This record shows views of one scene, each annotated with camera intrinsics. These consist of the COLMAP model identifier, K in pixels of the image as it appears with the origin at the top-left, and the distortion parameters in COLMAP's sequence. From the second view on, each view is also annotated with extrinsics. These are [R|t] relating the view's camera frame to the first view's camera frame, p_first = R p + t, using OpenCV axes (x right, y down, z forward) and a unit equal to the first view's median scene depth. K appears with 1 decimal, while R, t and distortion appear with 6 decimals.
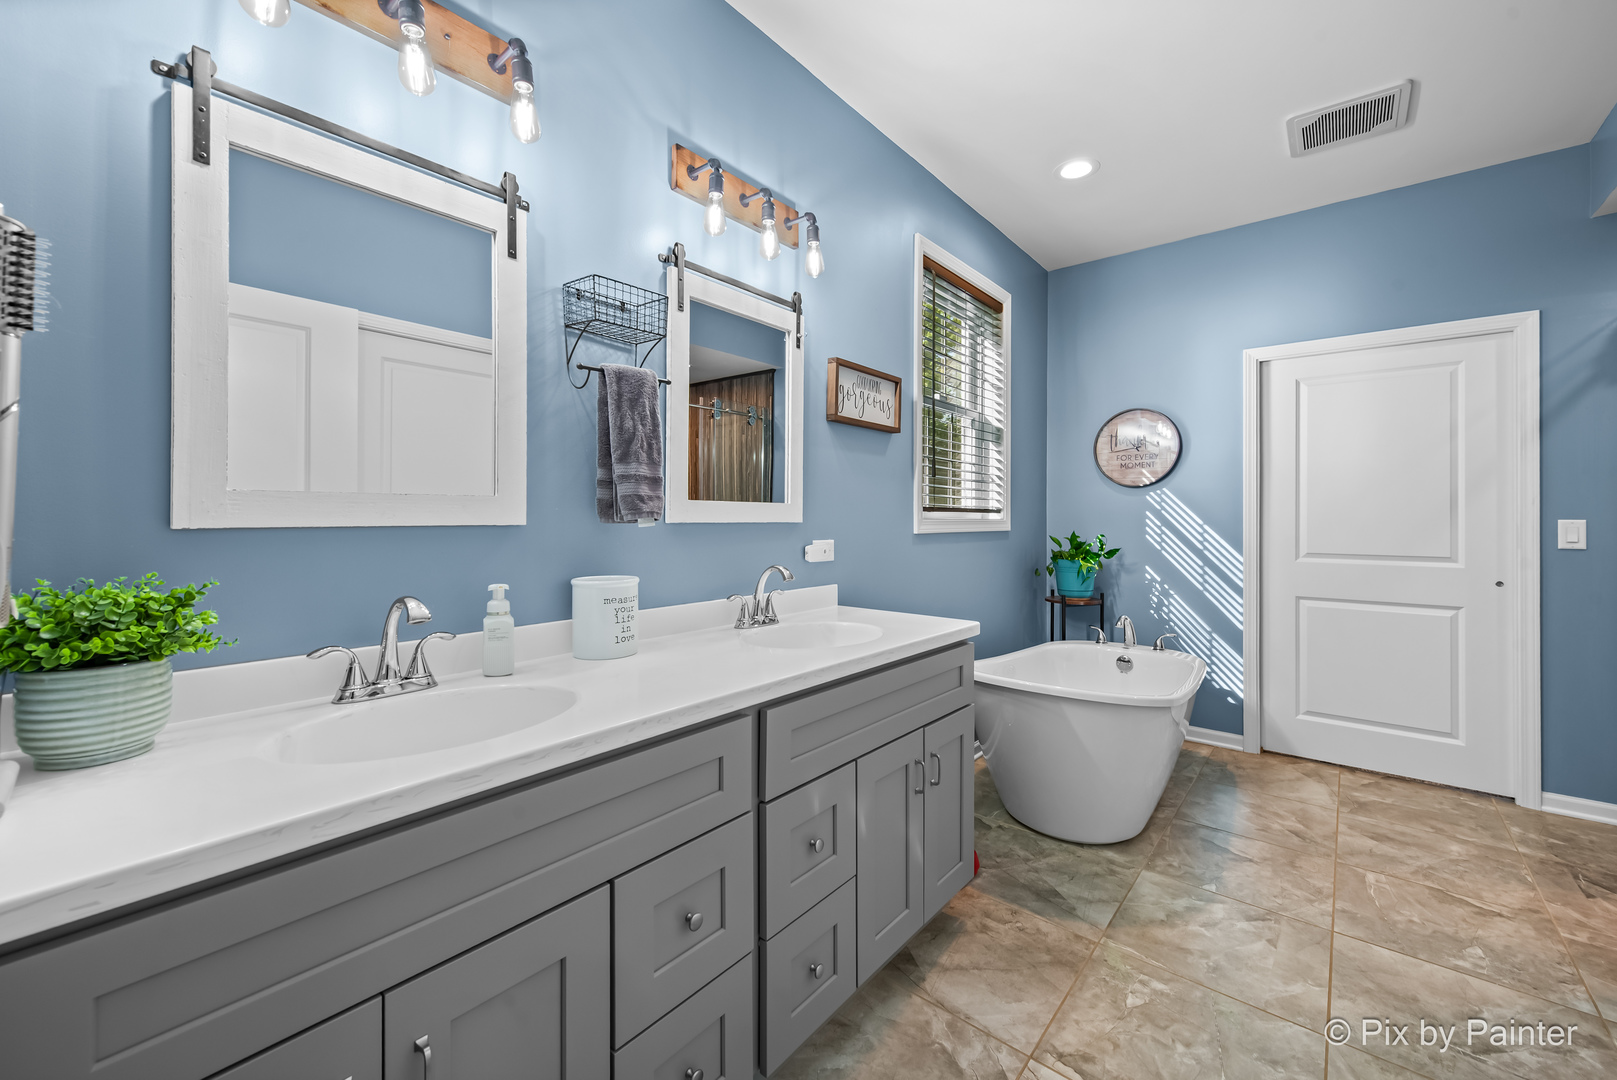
lens RADIAL K [[636.6, 0, 808.9], [0, 636.6, 514.9], [0, 0, 1]] dist [0.013764, -0.001494]
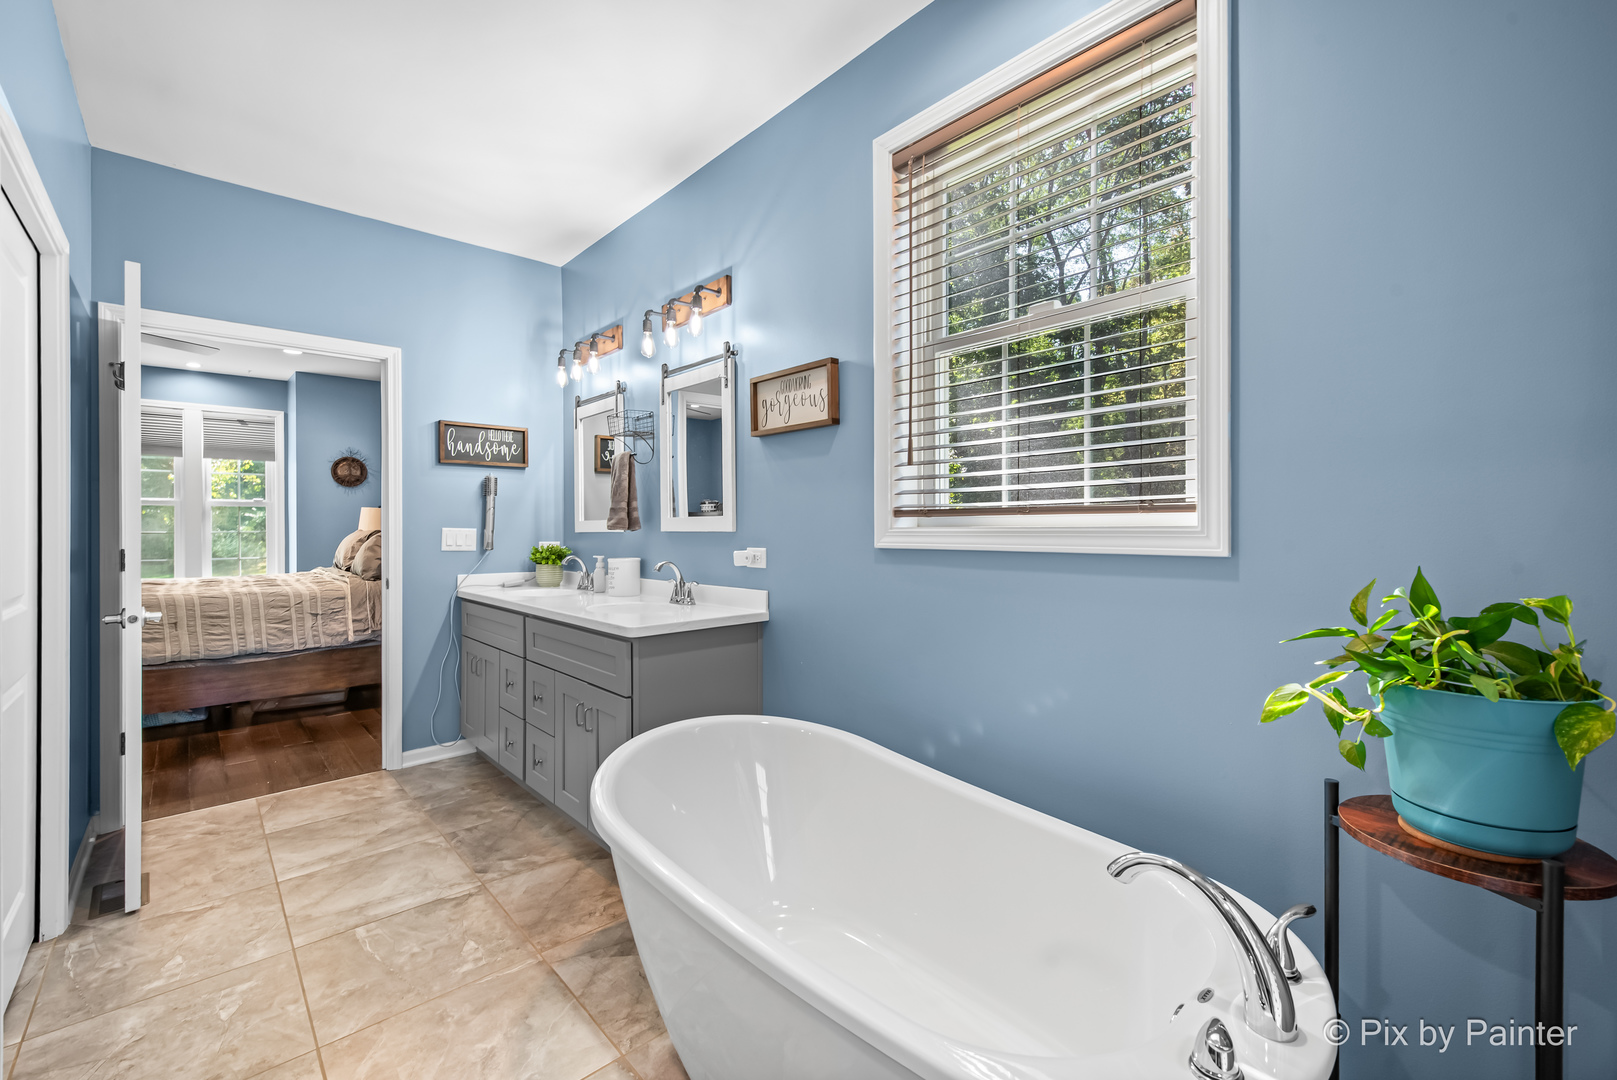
lens RADIAL K [[657.9, 0, 808.0], [0, 657.9, 536.5], [0, 0, 1]] dist [0.016664, -0.000383]
pose [[-0.120028, -0.002880, -0.992766, 1.356484], [-0.002369, 0.999994, -0.002614, 0.026946], [0.992768, 0.002038, -0.120034, 1.466574]]
